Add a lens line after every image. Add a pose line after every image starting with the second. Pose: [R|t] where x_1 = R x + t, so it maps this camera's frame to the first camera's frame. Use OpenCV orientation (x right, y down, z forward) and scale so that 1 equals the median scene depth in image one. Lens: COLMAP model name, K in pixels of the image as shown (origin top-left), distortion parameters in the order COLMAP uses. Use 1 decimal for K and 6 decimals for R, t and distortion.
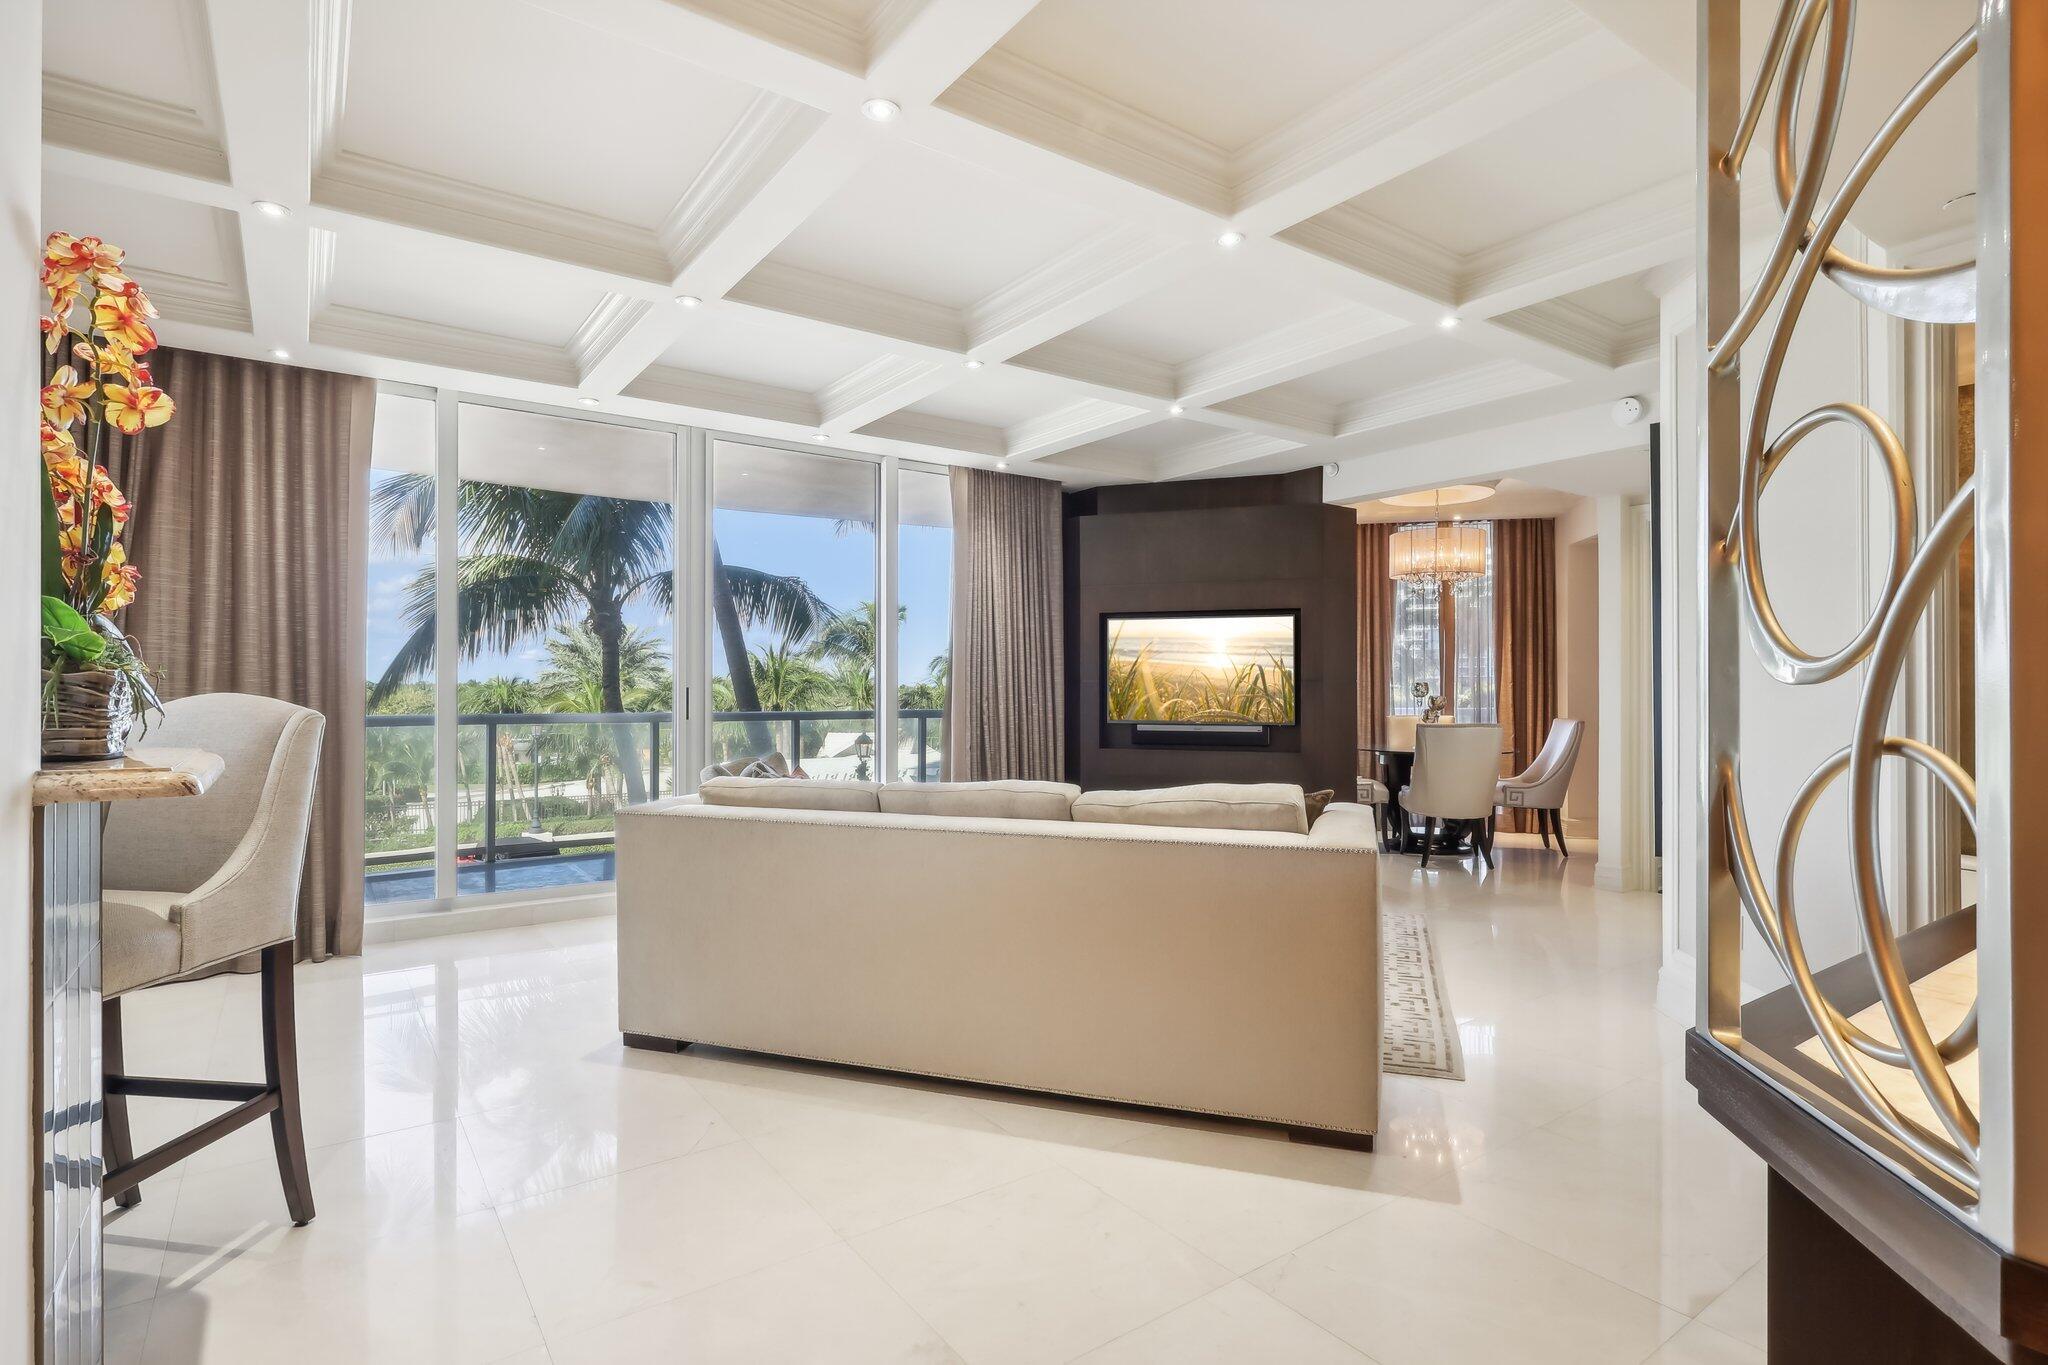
lens RADIAL K [[1007.0, 0, 1013.2], [0, 1007.0, 690.5], [0, 0, 1]] dist [0.001678, 0.001010]
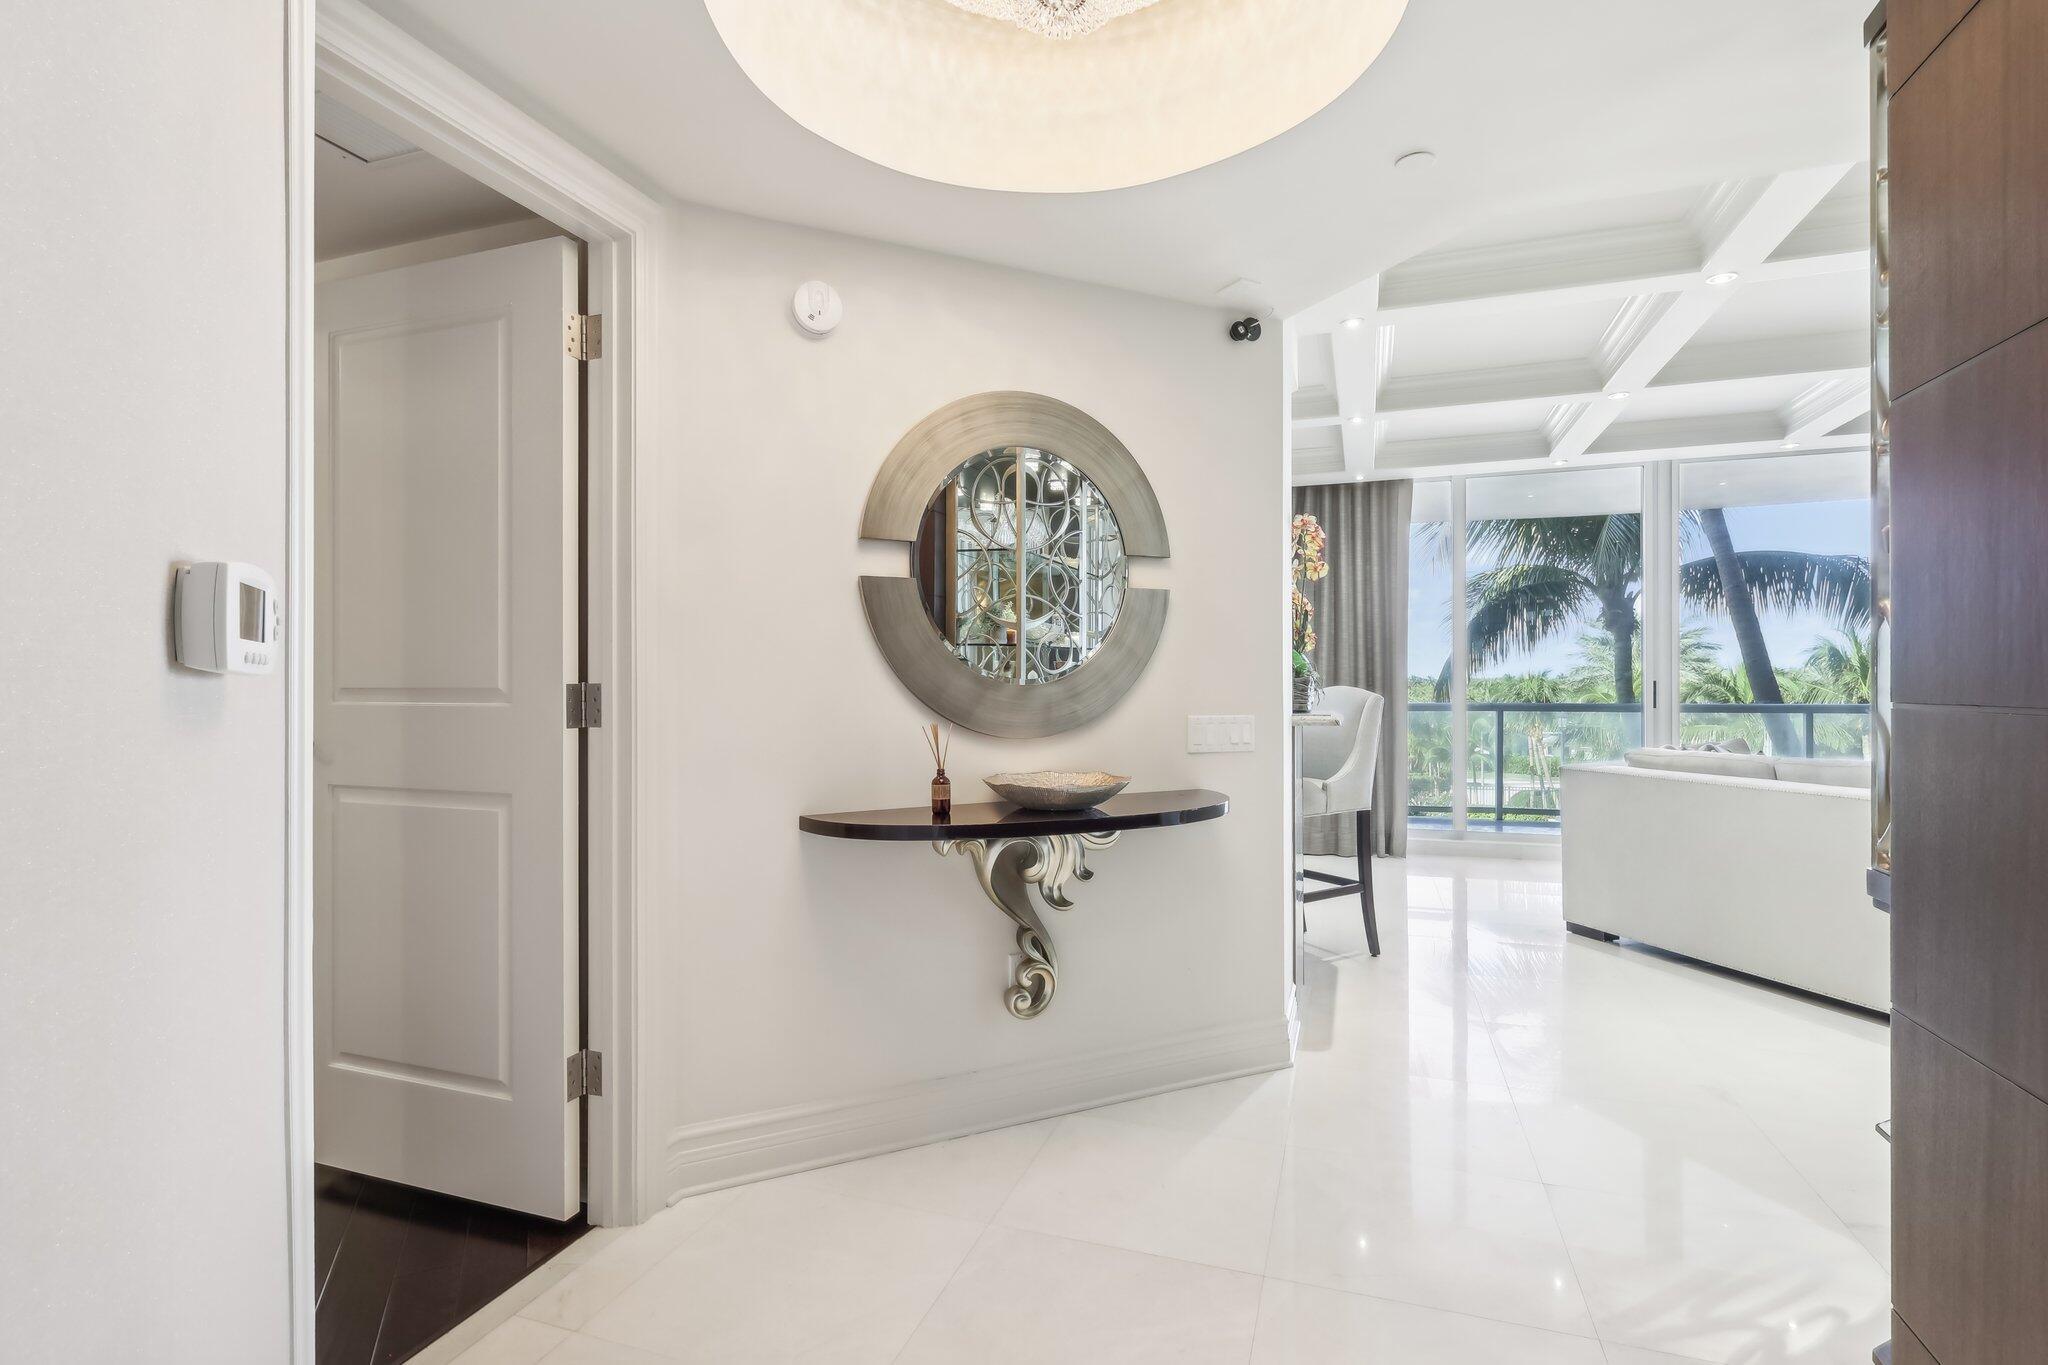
lens RADIAL K [[937.1, 0, 1038.8], [0, 937.1, 683.1], [0, 0, 1]] dist [0.001409, 0.000581]
pose [[0.579294, -0.004081, -0.815108, 0.192397], [0.003492, 0.999991, -0.002524, 0.000195], [0.815111, -0.001384, 0.579303, -0.279845]]
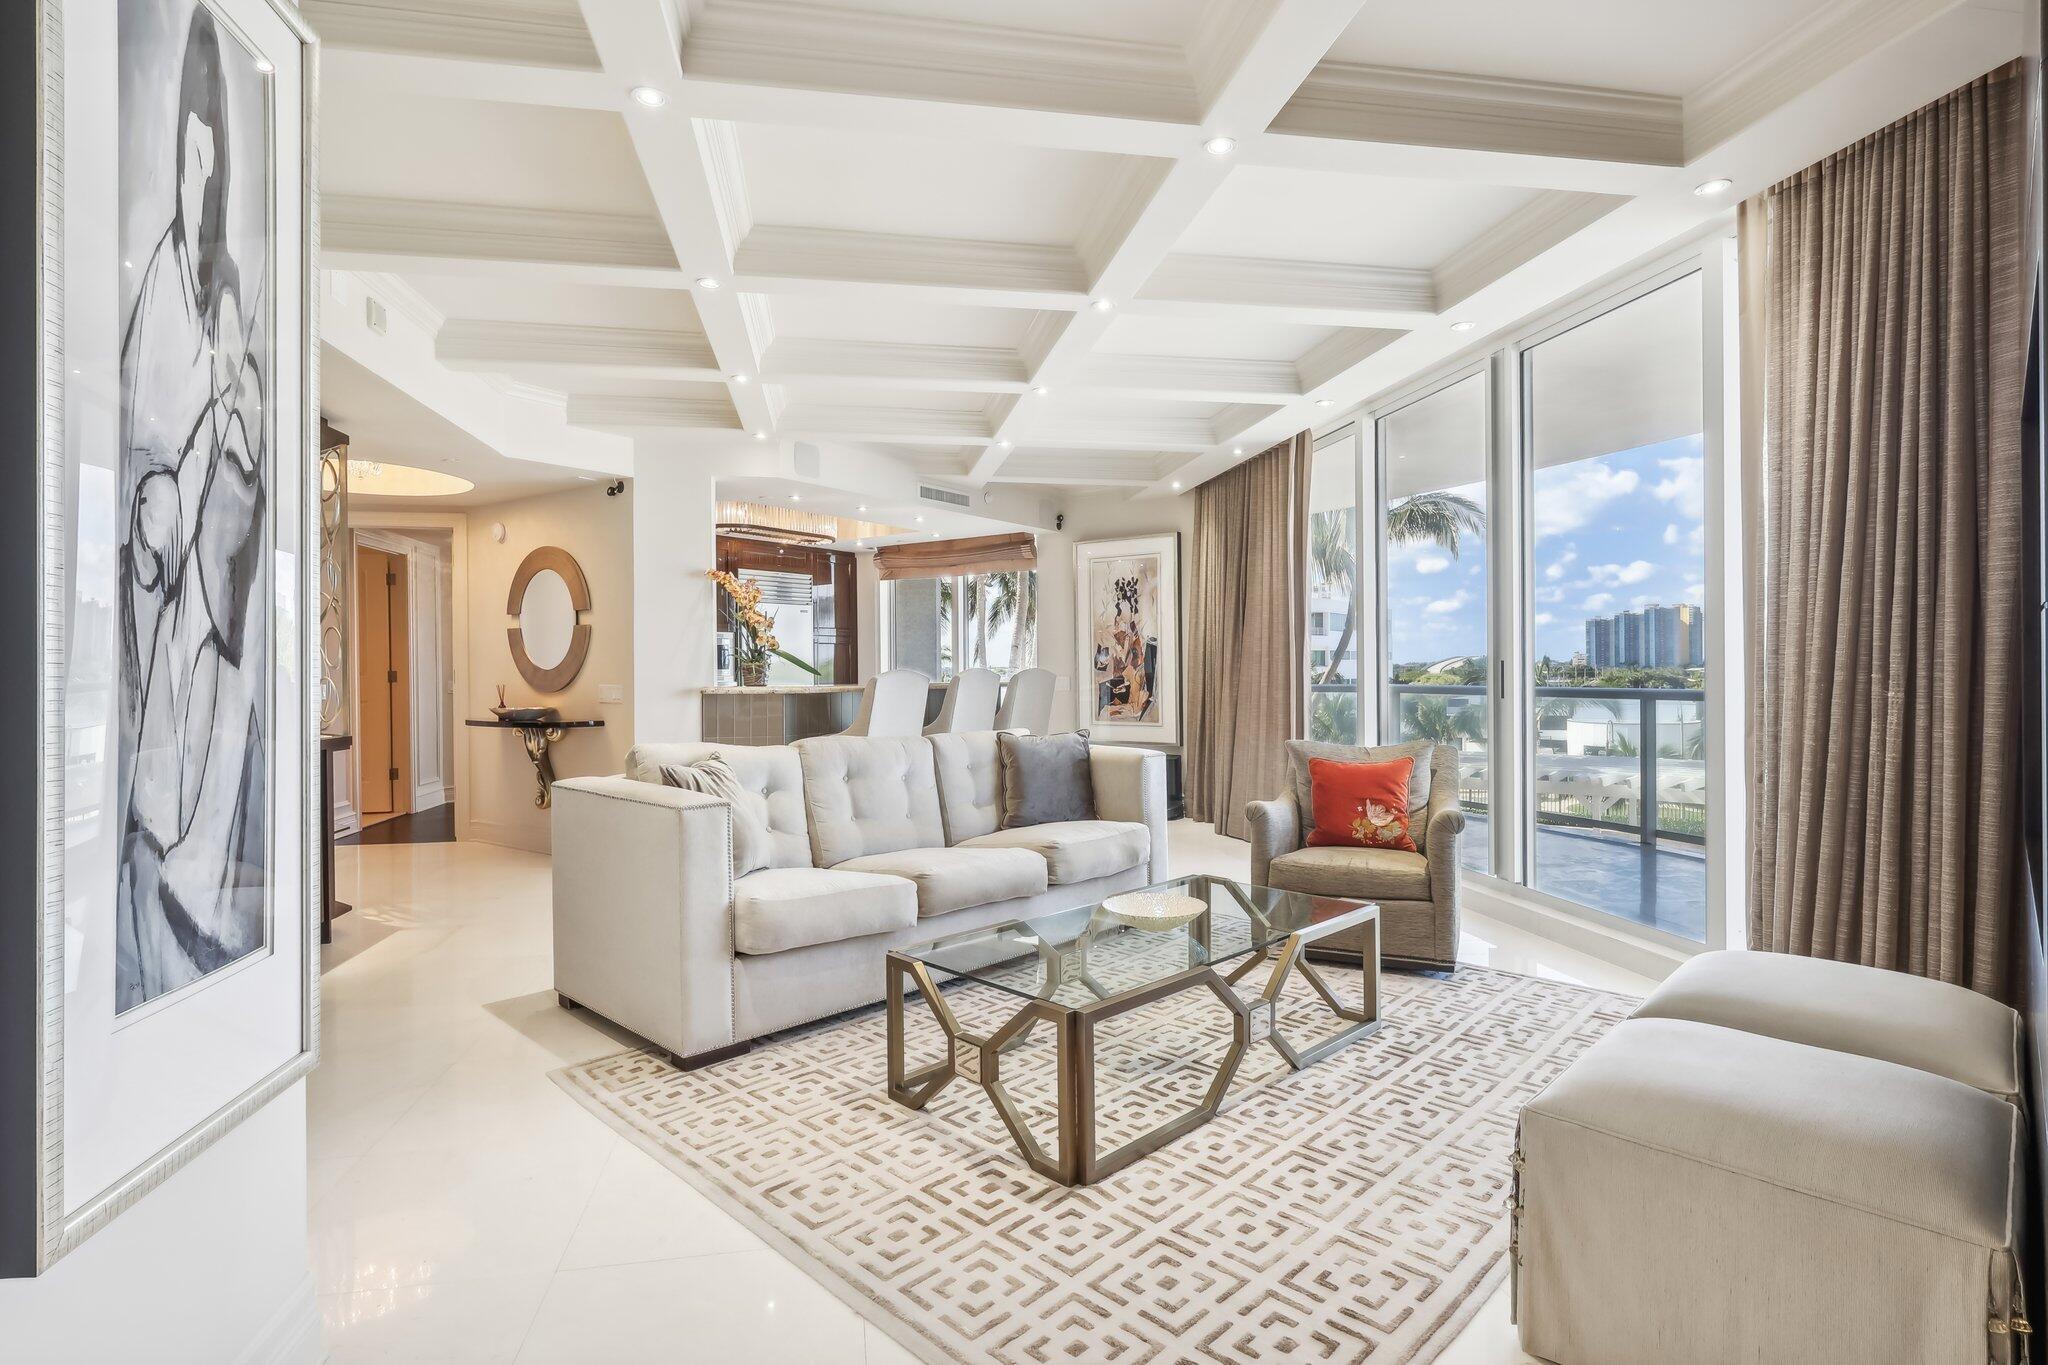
lens RADIAL K [[1007.0, 0, 1018.5], [0, 1007.0, 682.7], [0, 0, 1]] dist [0.001678, 0.001010]
pose [[-0.436851, 0.009611, -0.899483, 0.796637], [-0.001642, 0.999933, 0.011482, 0.008215], [0.899533, 0.006493, -0.436805, 1.311589]]
